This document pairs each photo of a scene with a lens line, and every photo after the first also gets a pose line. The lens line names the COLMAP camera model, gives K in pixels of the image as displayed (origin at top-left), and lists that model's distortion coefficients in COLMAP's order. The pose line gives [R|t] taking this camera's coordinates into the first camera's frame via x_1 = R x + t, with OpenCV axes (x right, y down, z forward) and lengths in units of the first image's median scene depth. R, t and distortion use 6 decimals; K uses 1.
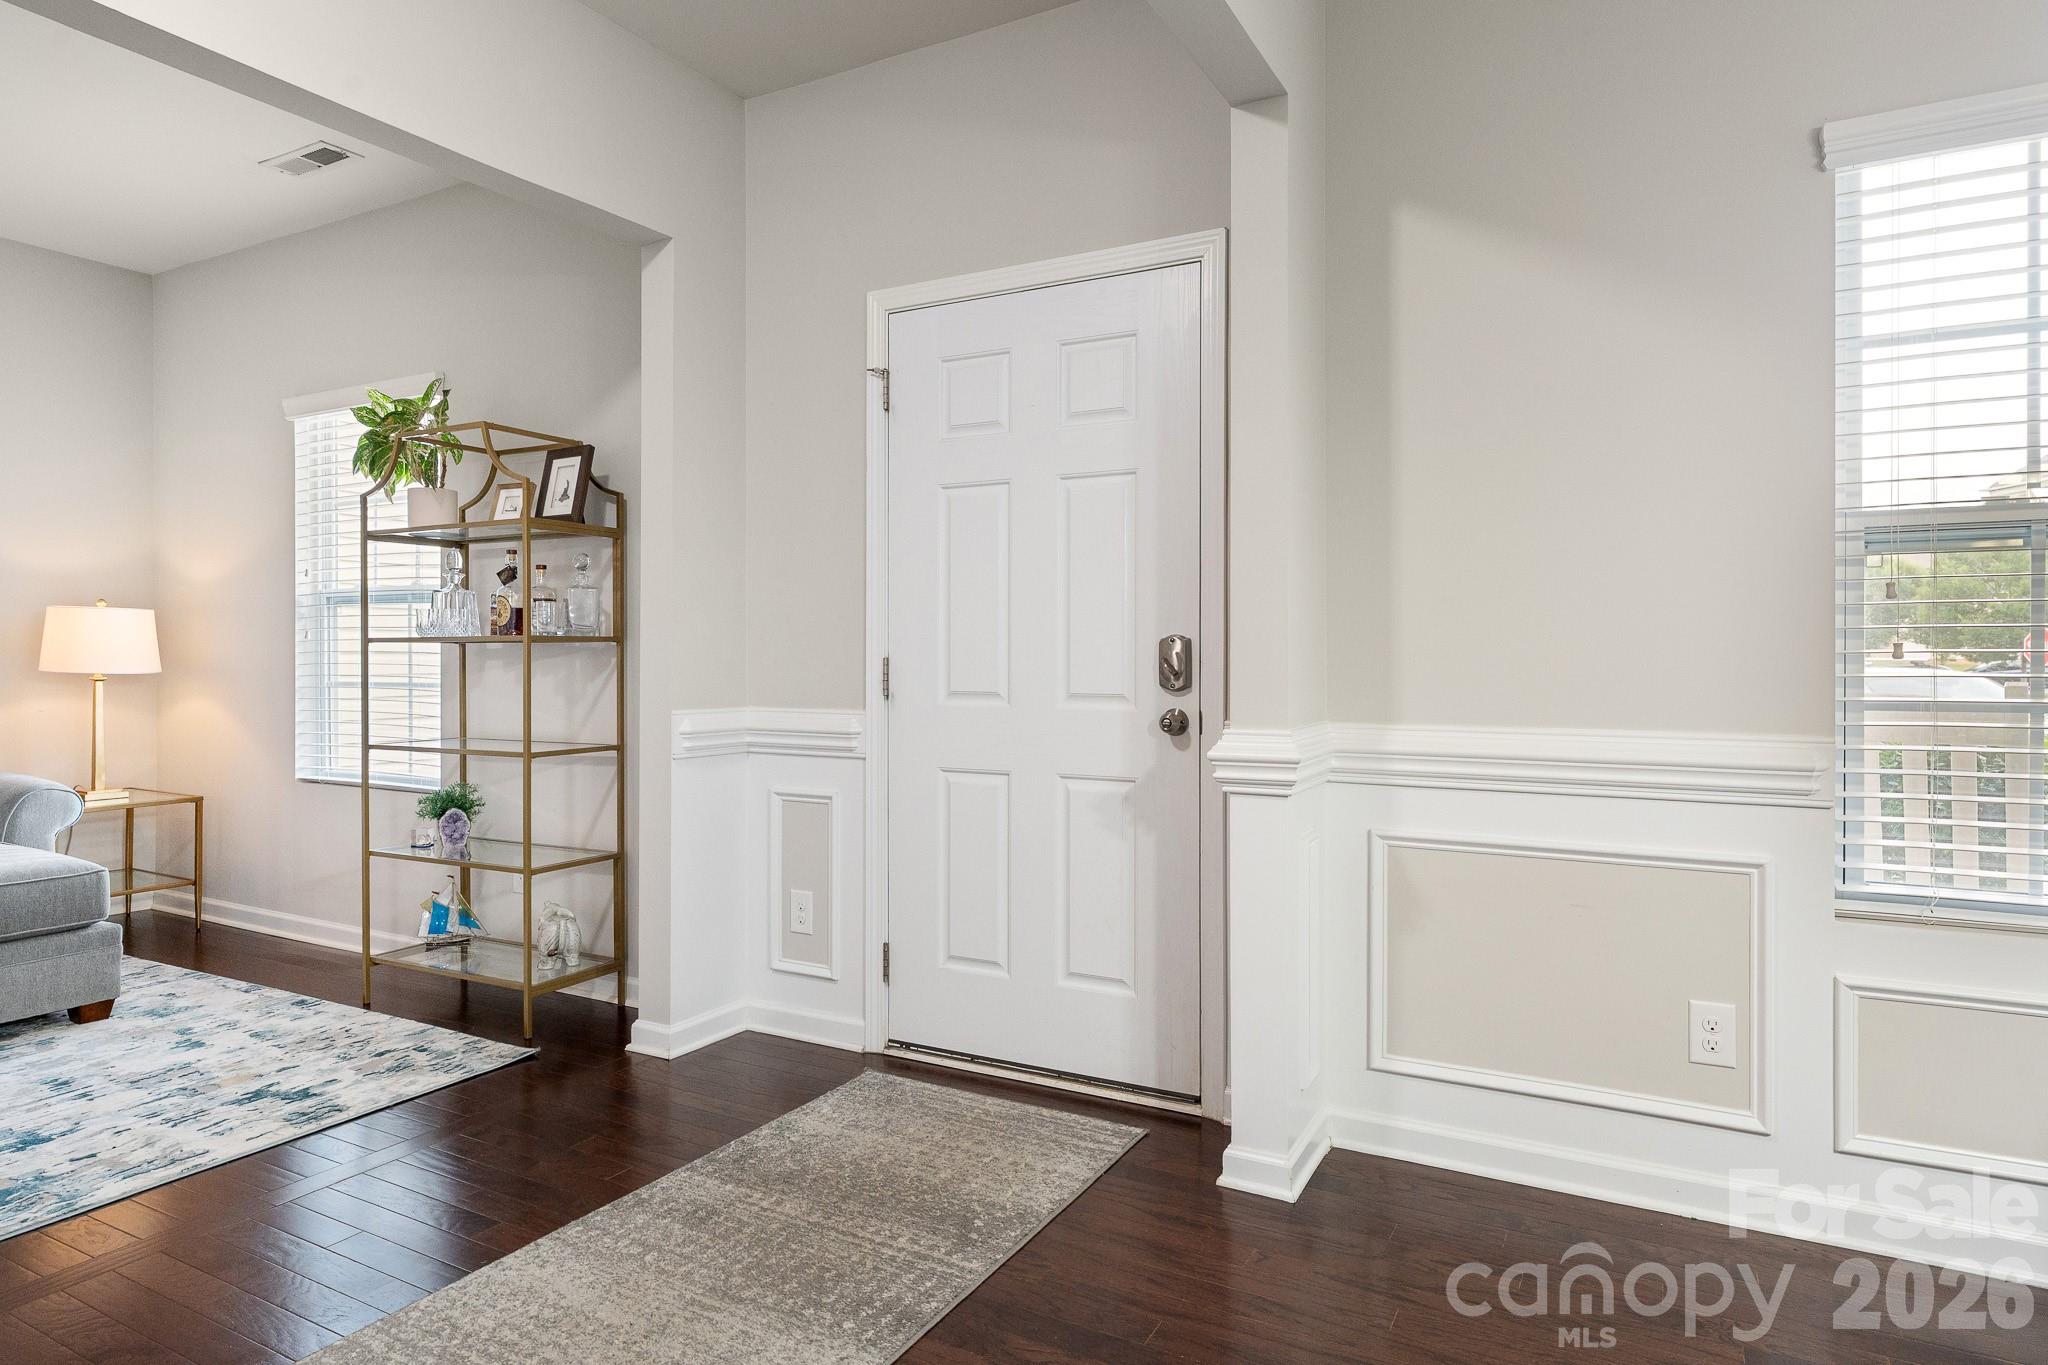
lens RADIAL K [[1176.0, 0, 1026.6], [0, 1176.0, 662.6], [0, 0, 1]] dist [0.000350, -0.002076]
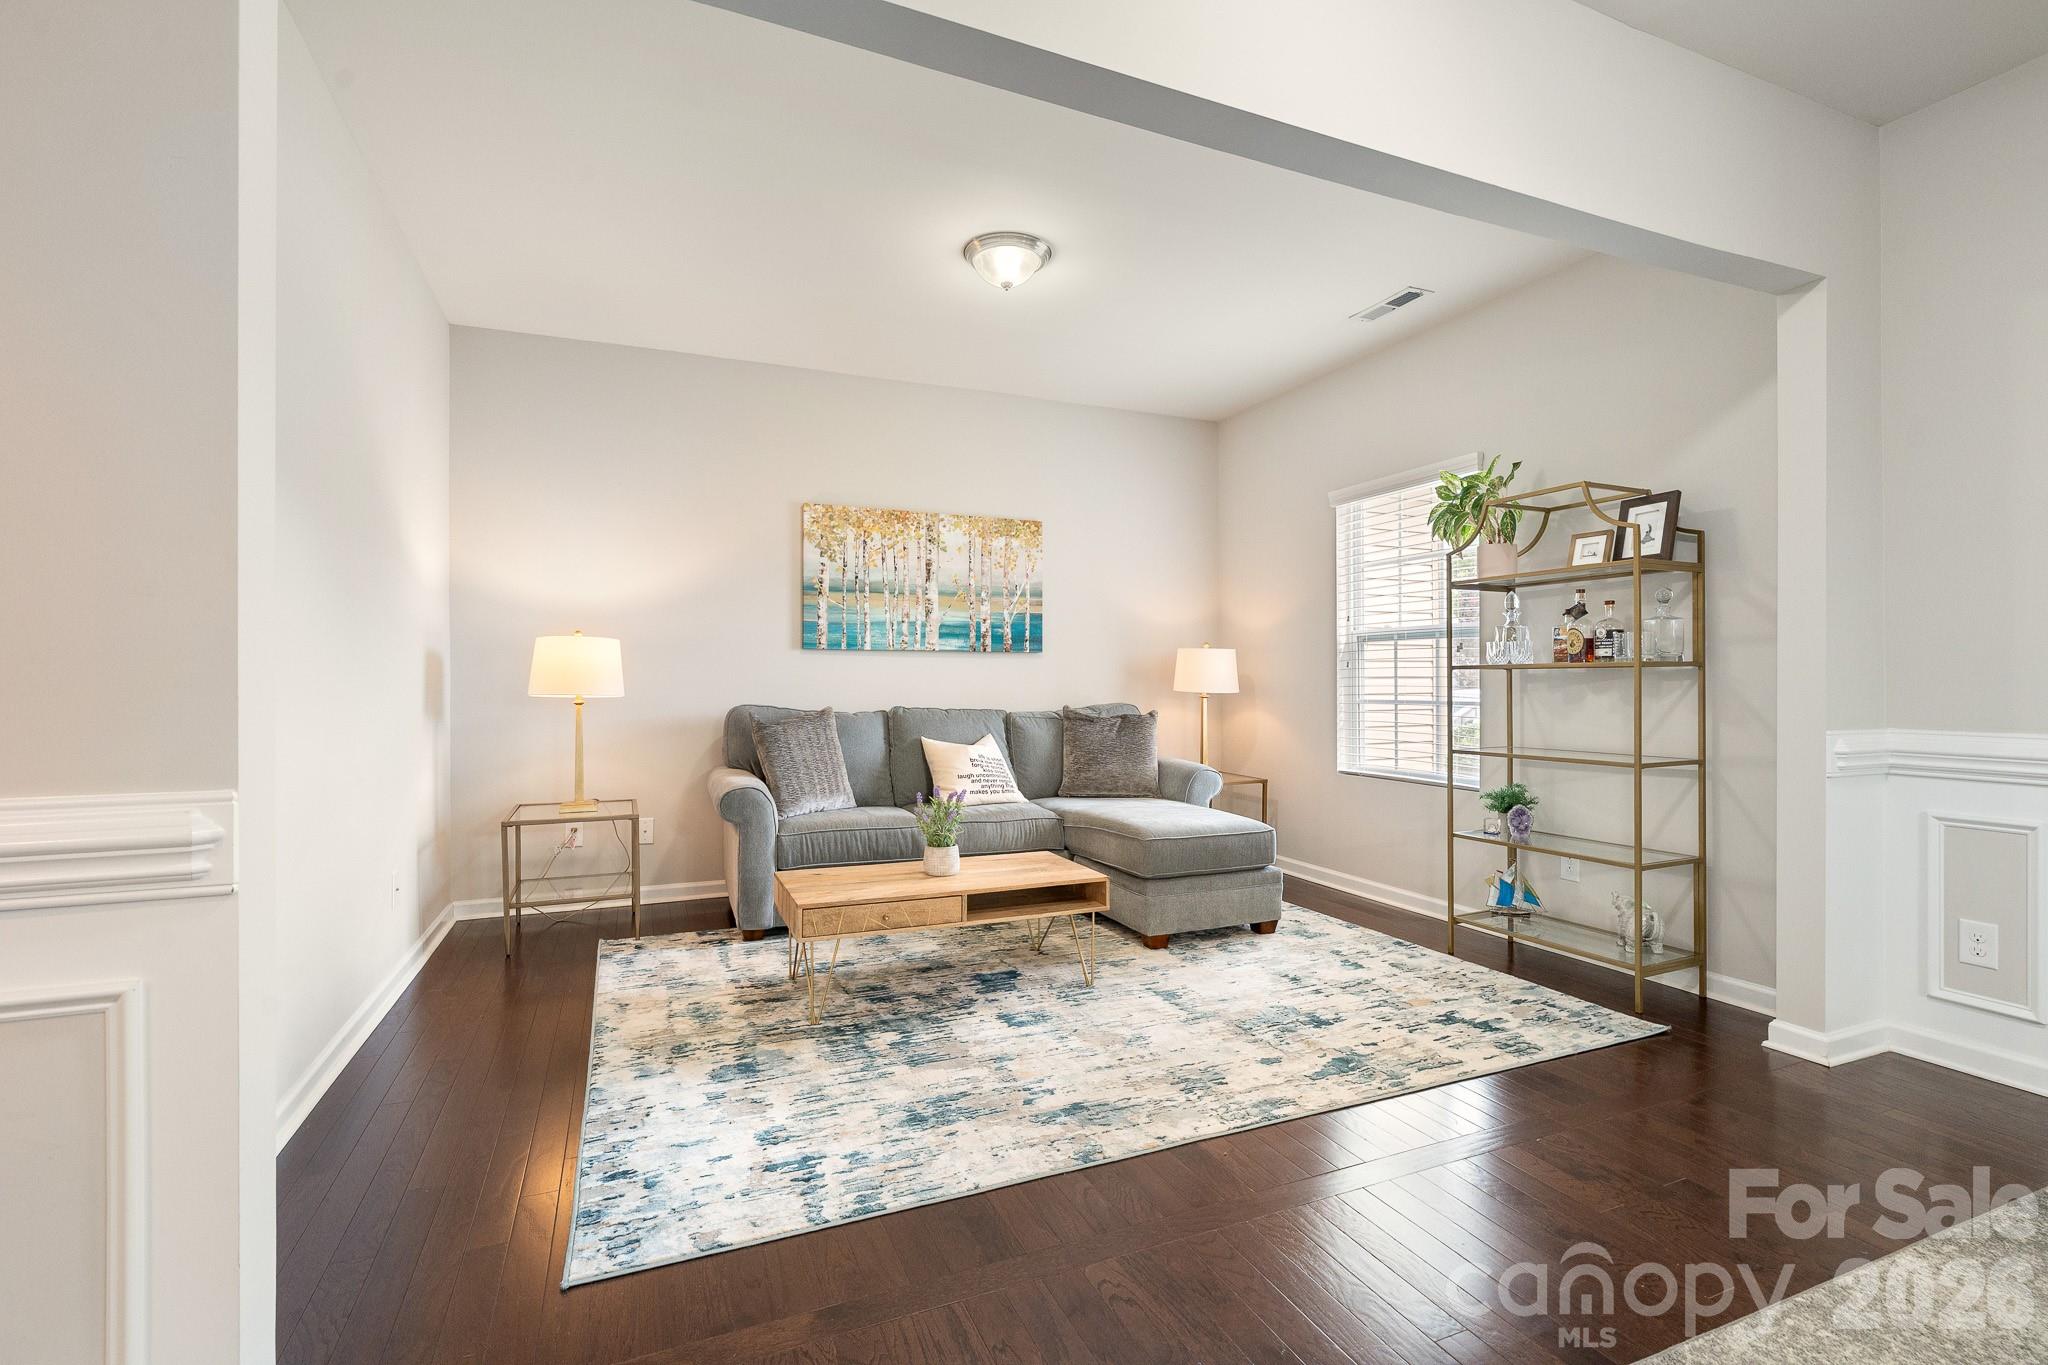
lens RADIAL K [[913.6, 0, 1024.0], [0, 913.6, 682.5], [0, 0, 1]] dist [-0.000943, 0.000027]
pose [[0.784692, -0.003132, -0.619878, -0.327702], [0.001227, 0.999993, -0.003499, -0.000084], [0.619885, 0.001985, 0.784690, -0.067646]]
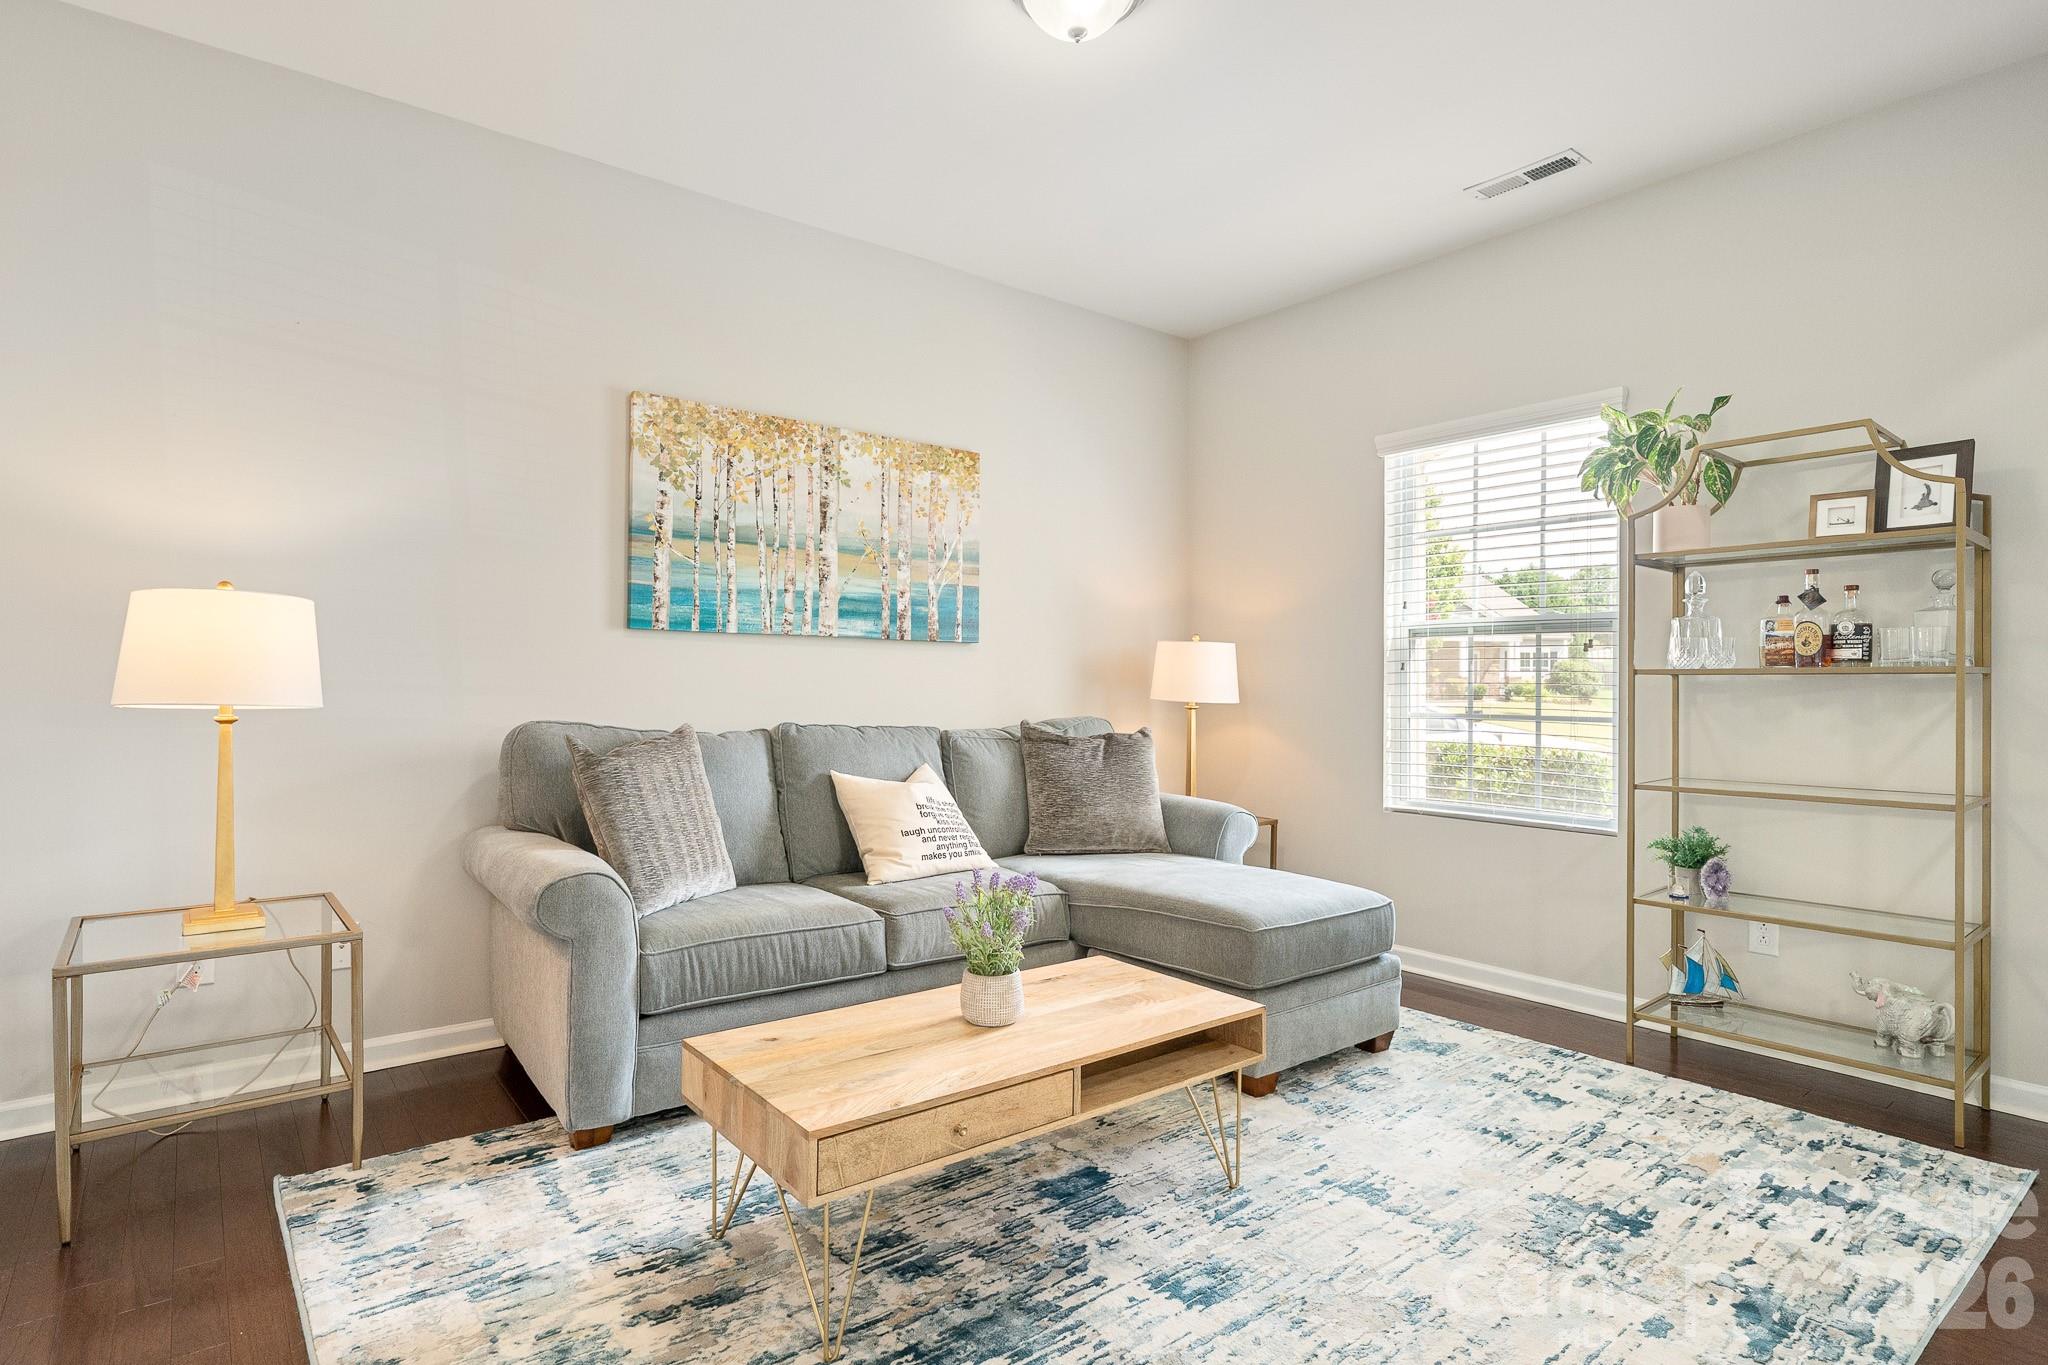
lens RADIAL K [[1057.7, 0, 1039.5], [0, 1057.7, 684.6], [0, 0, 1]] dist [-0.001706, -0.000148]
pose [[0.923535, 0.003687, -0.383498, -0.711227], [-0.006189, 0.999967, -0.005289, -0.001737], [0.383465, 0.007258, 0.923527, 0.049001]]
